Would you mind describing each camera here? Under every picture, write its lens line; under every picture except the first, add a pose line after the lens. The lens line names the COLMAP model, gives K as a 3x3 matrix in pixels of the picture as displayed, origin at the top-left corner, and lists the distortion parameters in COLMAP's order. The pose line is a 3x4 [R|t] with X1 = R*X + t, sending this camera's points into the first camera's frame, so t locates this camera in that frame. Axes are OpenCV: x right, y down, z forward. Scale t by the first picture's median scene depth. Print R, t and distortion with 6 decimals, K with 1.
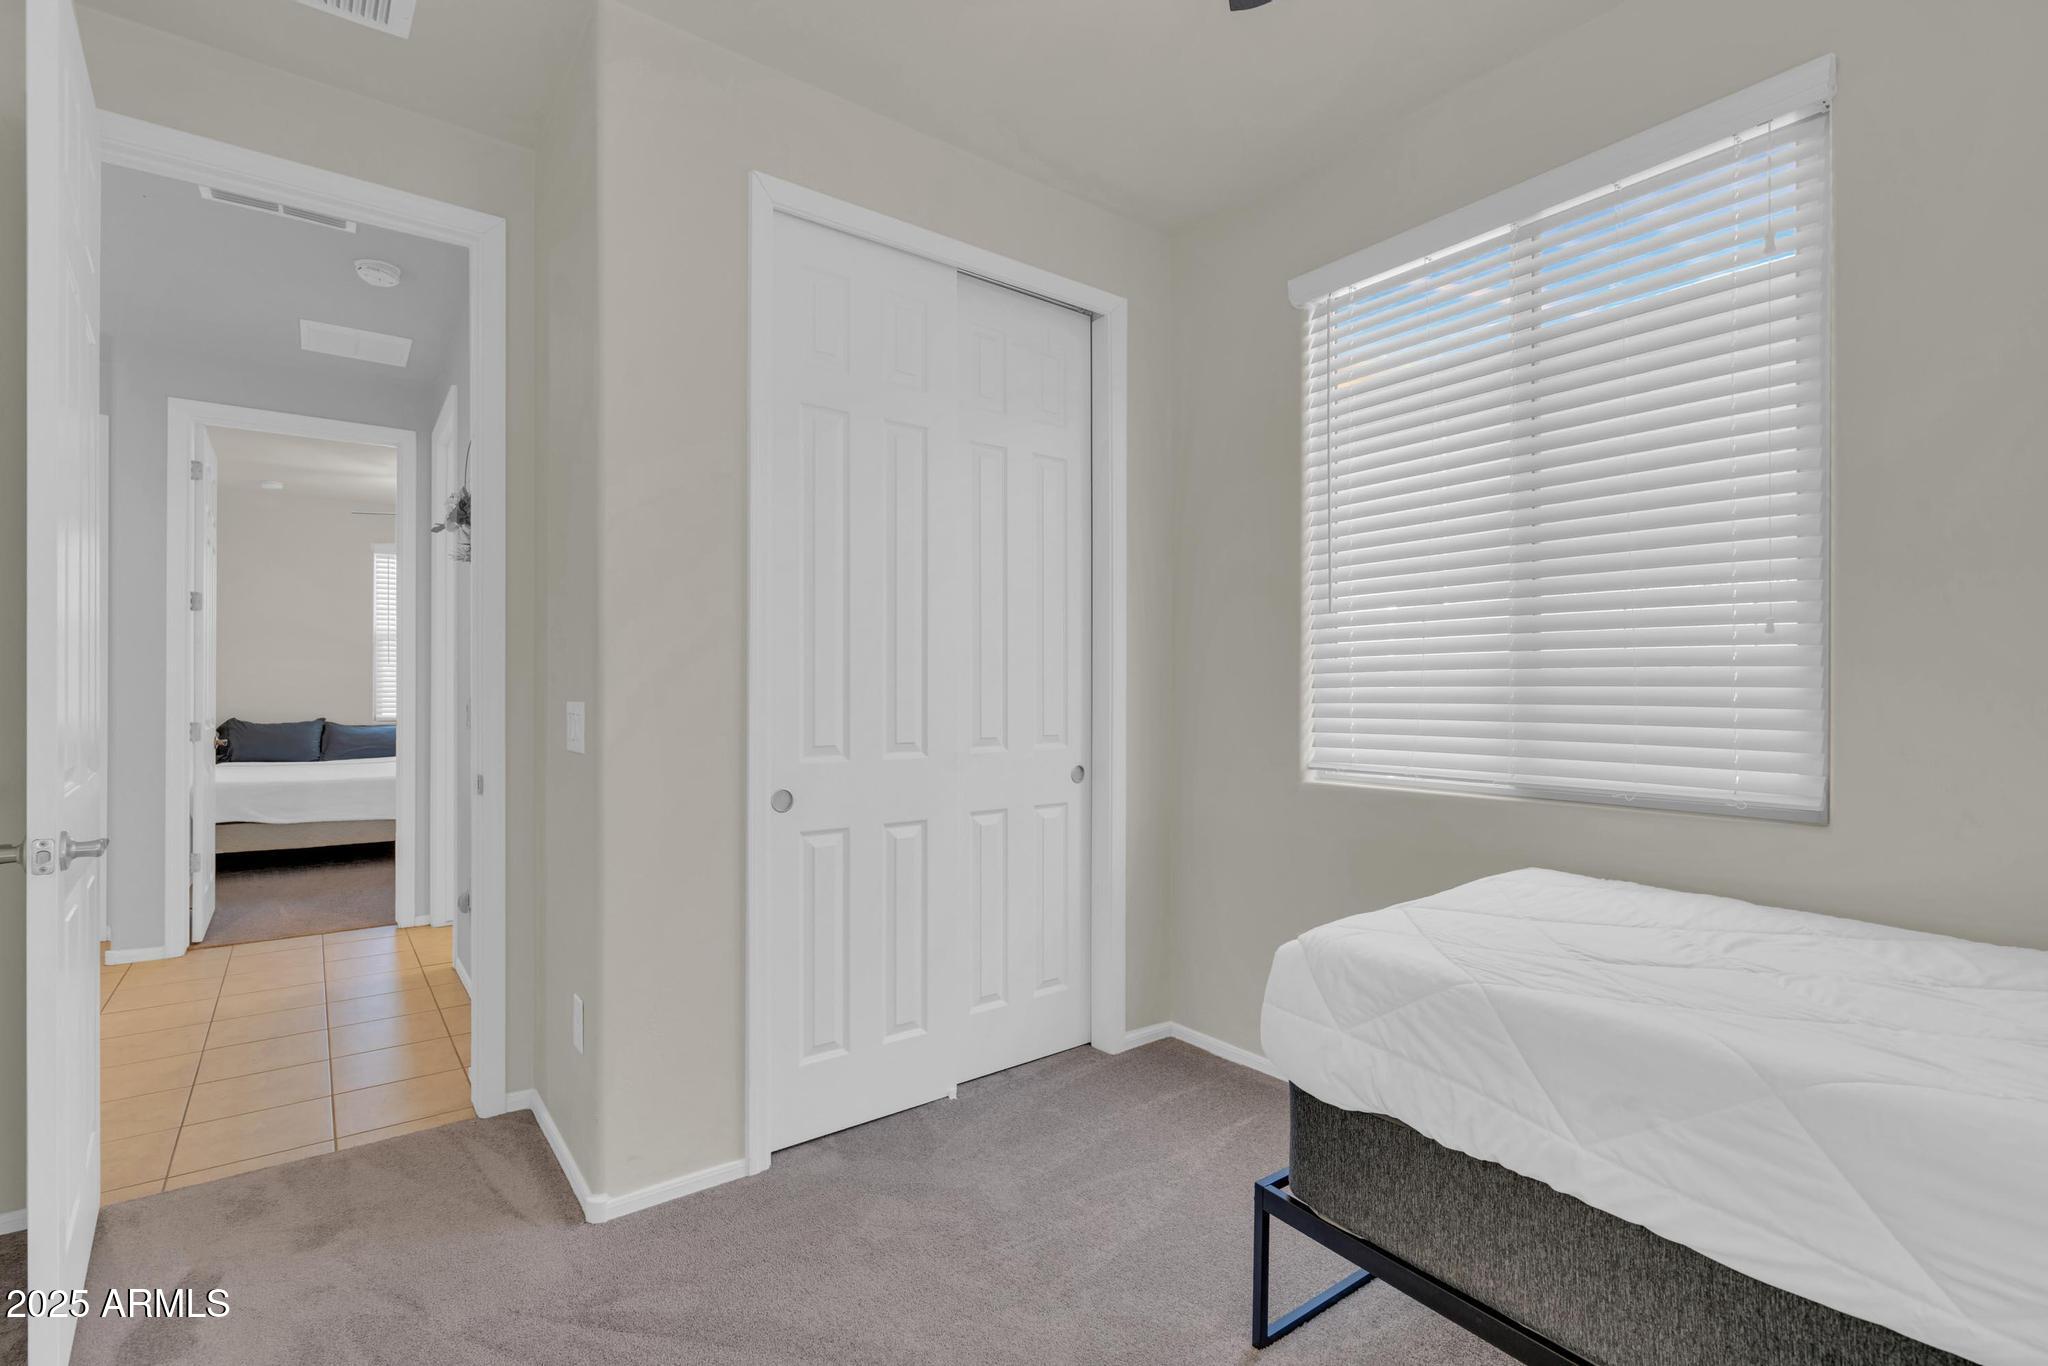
lens RADIAL K [[932.1, 0, 1020.5], [0, 932.1, 692.7], [0, 0, 1]] dist [-0.005389, 0.003022]
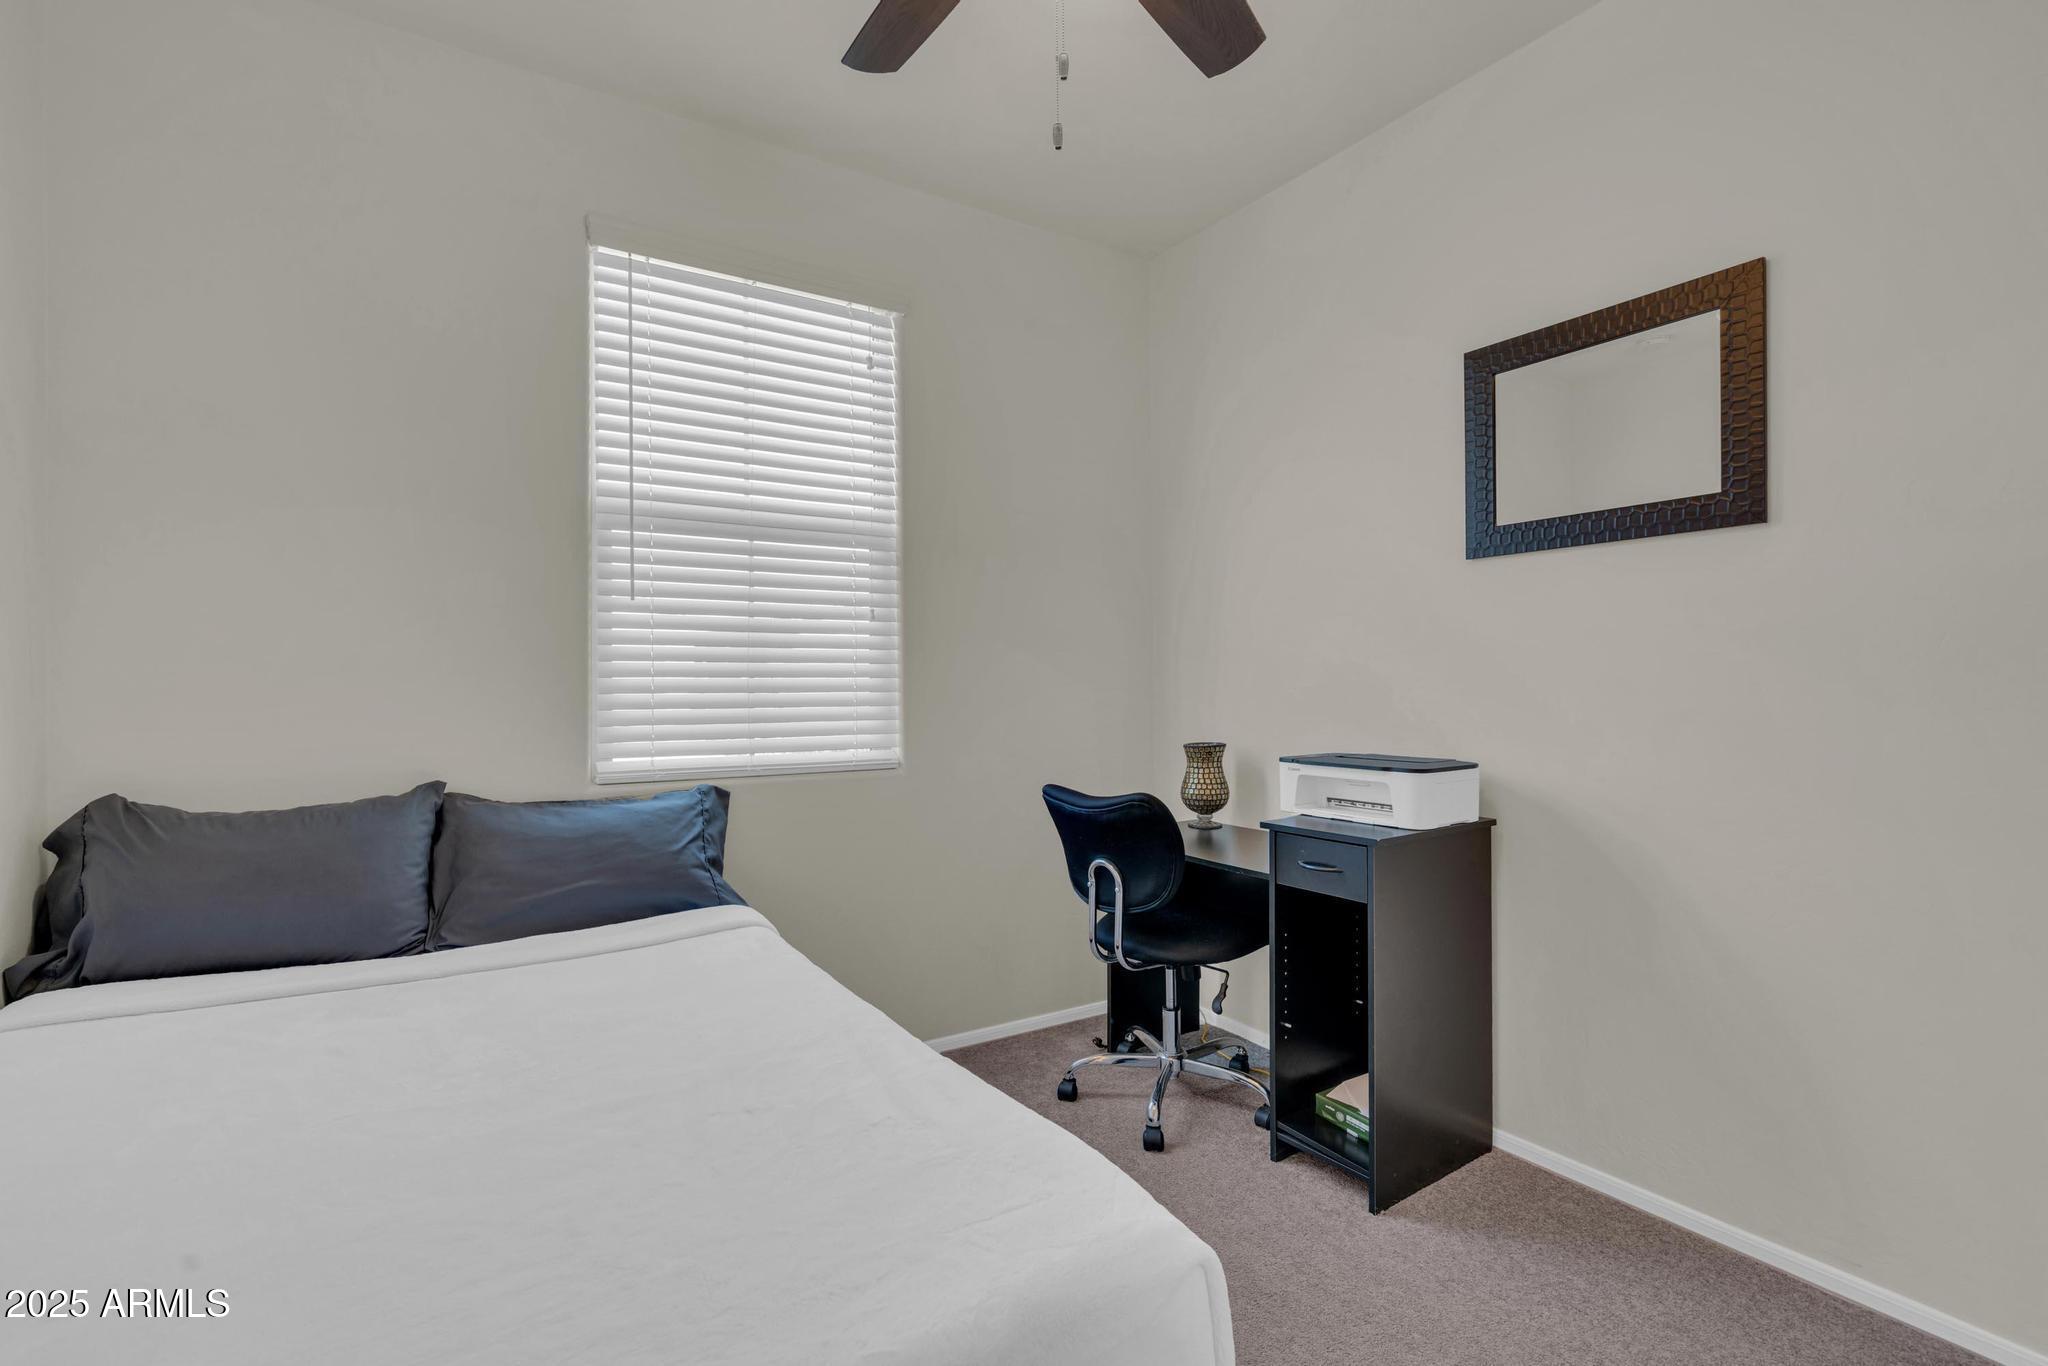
lens RADIAL K [[932.1, 0, 1013.4], [0, 932.1, 688.8], [0, 0, 1]] dist [-0.005389, 0.003022]
pose [[0.996321, -0.001565, -0.085681, -0.469908], [0.001243, 0.999992, -0.003812, -0.000571], [0.085686, 0.003691, 0.996315, 0.625645]]
